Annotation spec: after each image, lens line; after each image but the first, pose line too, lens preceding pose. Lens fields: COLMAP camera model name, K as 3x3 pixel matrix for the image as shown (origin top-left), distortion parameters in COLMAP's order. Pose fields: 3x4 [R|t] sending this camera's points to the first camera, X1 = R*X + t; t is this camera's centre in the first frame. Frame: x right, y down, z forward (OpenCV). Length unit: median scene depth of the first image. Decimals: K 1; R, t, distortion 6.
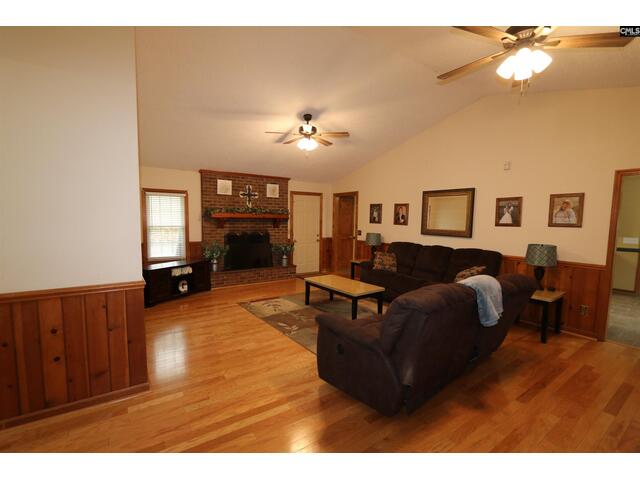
lens RADIAL K [[293.0, 0, 316.7], [0, 293.0, 242.9], [0, 0, 1]] dist [-0.023393, 0.007075]
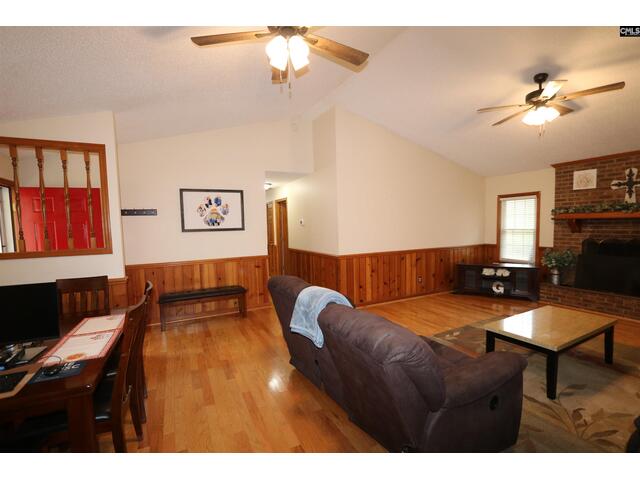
lens RADIAL K [[293.0, 0, 316.7], [0, 293.0, 242.9], [0, 0, 1]] dist [-0.023393, 0.007075]
pose [[-0.149083, 0.053755, -0.987362, 0.645958], [-0.057975, 0.996328, 0.062997, -0.036378], [0.987124, 0.066634, -0.145420, 0.497156]]
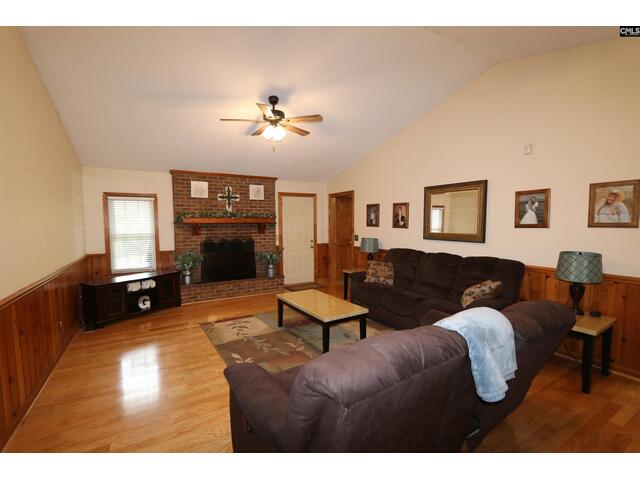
lens RADIAL K [[293.0, 0, 316.7], [0, 293.0, 242.9], [0, 0, 1]] dist [-0.023393, 0.007075]
pose [[0.997403, -0.013813, -0.070686, 0.120362], [0.012826, 0.999814, -0.014386, -0.011118], [0.070872, 0.013442, 0.997395, 0.162314]]
